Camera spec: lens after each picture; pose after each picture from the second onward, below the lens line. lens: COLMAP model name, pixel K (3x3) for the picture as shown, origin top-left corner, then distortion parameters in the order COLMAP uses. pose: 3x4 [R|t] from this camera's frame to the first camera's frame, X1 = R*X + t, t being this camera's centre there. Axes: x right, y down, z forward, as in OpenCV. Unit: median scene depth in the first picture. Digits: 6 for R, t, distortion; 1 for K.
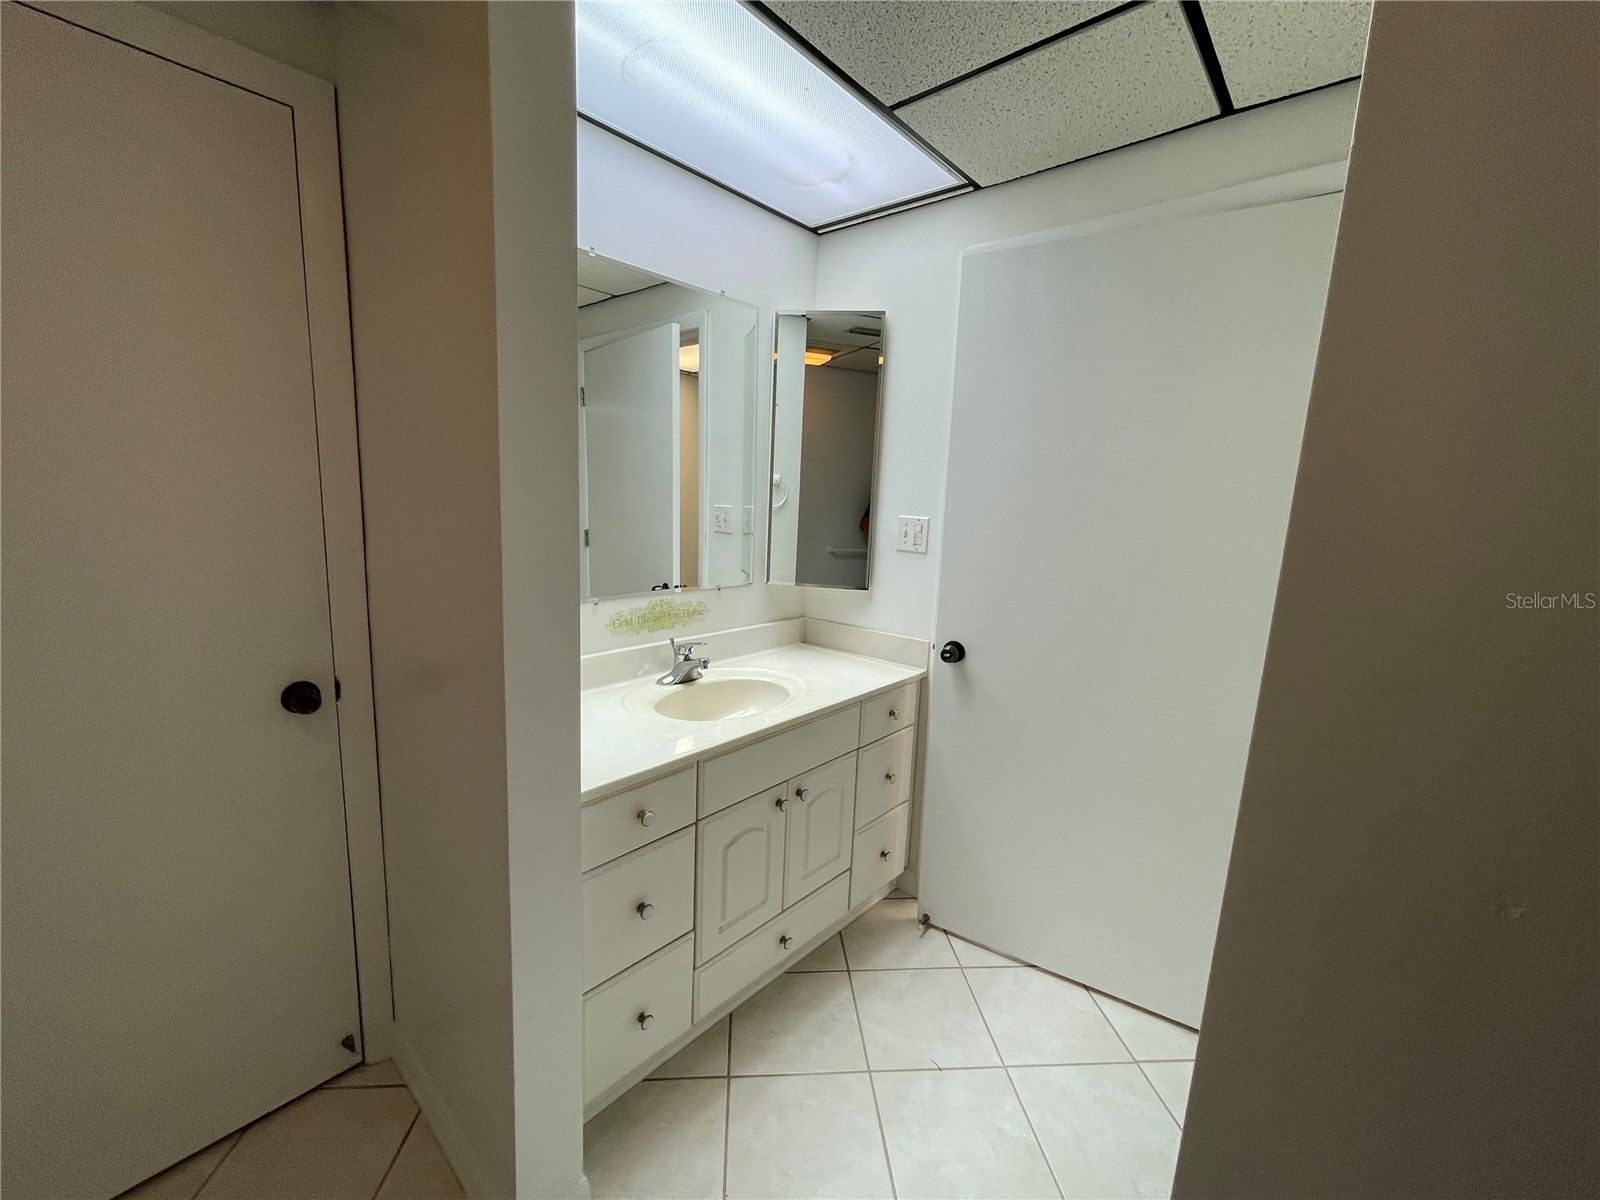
lens RADIAL K [[651.9, 0, 798.4], [0, 651.9, 599.6], [0, 0, 1]] dist [-0.006496, 0.001263]
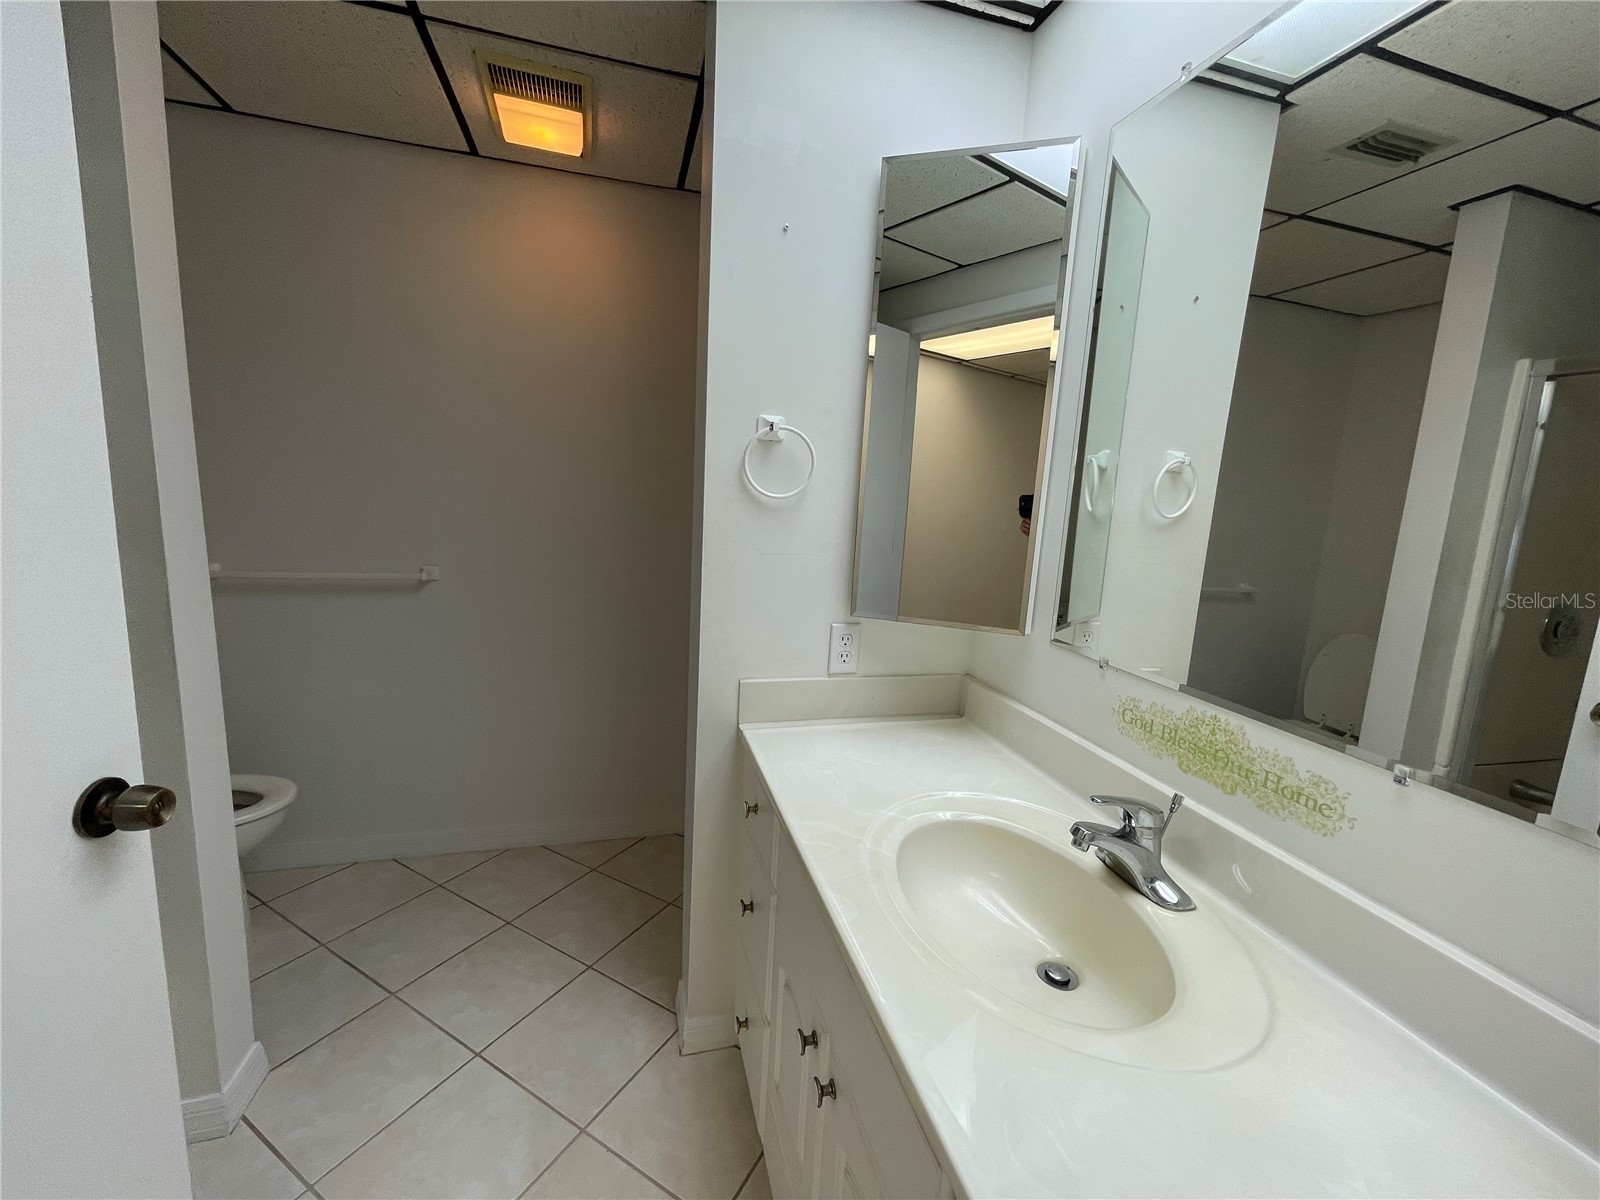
lens RADIAL K [[651.9, 0, 800.6], [0, 651.9, 595.7], [0, 0, 1]] dist [-0.006496, 0.001263]
pose [[-0.547771, 0.066141, -0.834010, 0.328193], [-0.207078, 0.955133, 0.211754, -0.118563], [0.810596, 0.288697, -0.509497, 0.974380]]
